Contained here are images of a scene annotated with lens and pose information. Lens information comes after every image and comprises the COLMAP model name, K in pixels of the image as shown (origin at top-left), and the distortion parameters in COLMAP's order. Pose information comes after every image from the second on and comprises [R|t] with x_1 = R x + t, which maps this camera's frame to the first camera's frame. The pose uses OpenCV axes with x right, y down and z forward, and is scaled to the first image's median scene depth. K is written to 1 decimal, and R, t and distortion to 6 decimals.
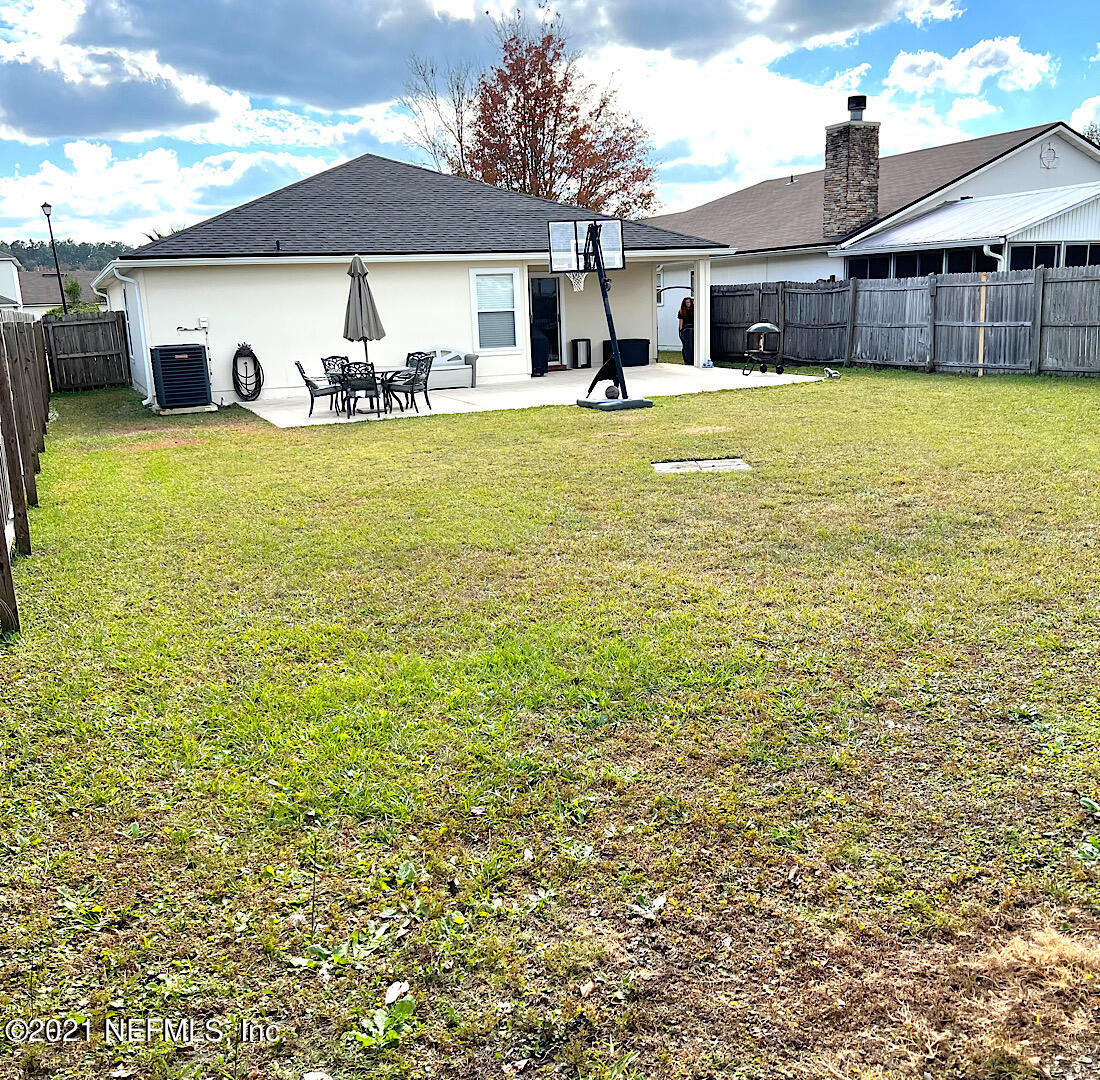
lens RADIAL K [[1117.3, 0, 550.0], [0, 1117.3, 540.0], [0, 0, 1]] dist [0.037299, -0.046478]
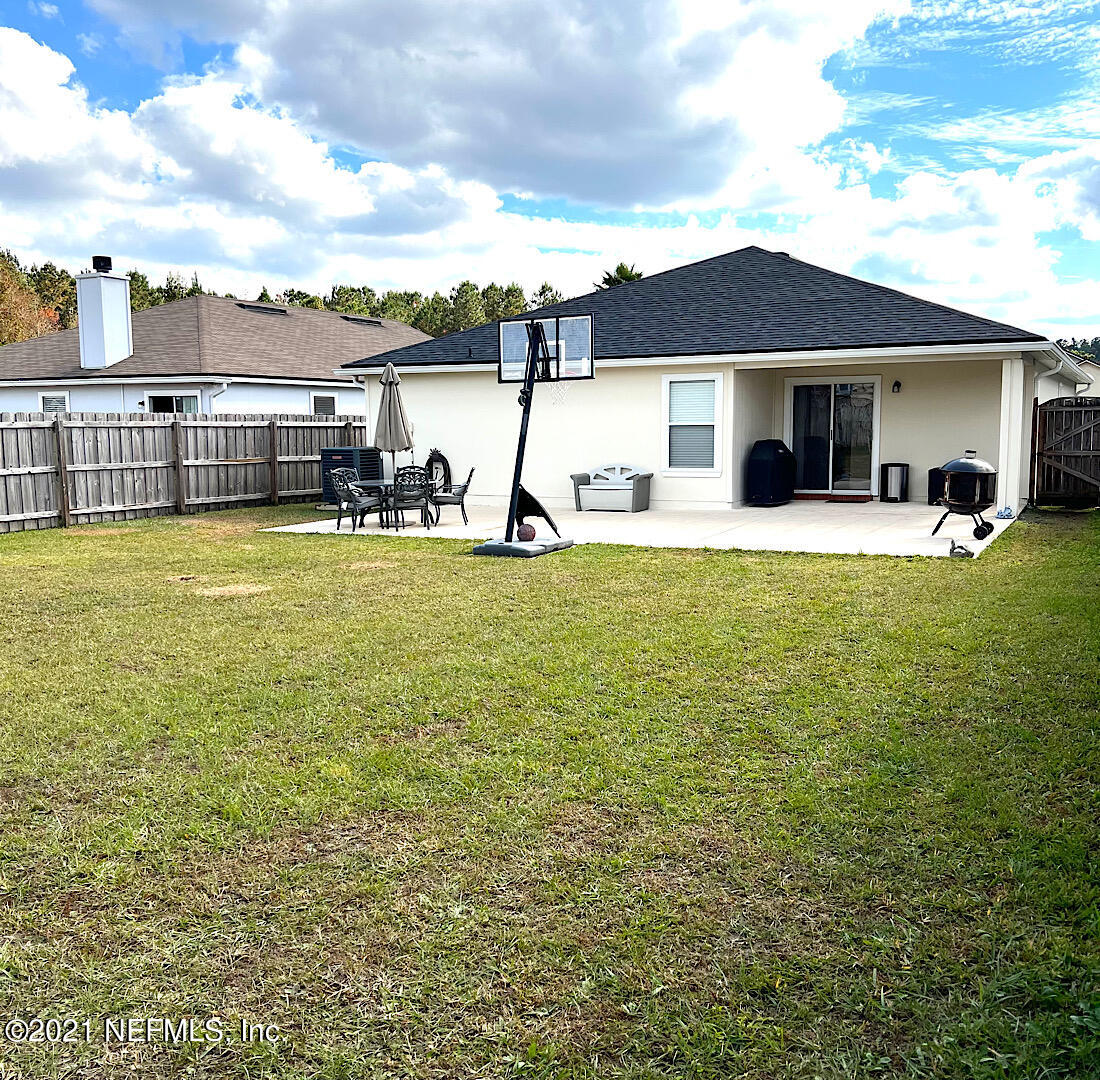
lens RADIAL K [[1117.3, 0, 550.0], [0, 1117.3, 540.0], [0, 0, 1]] dist [0.037299, -0.046478]
pose [[0.665142, 0.114427, -0.737897, 0.520996], [-0.171453, 0.985191, -0.001772, -0.100752], [0.726767, 0.127693, 0.674911, 0.367182]]
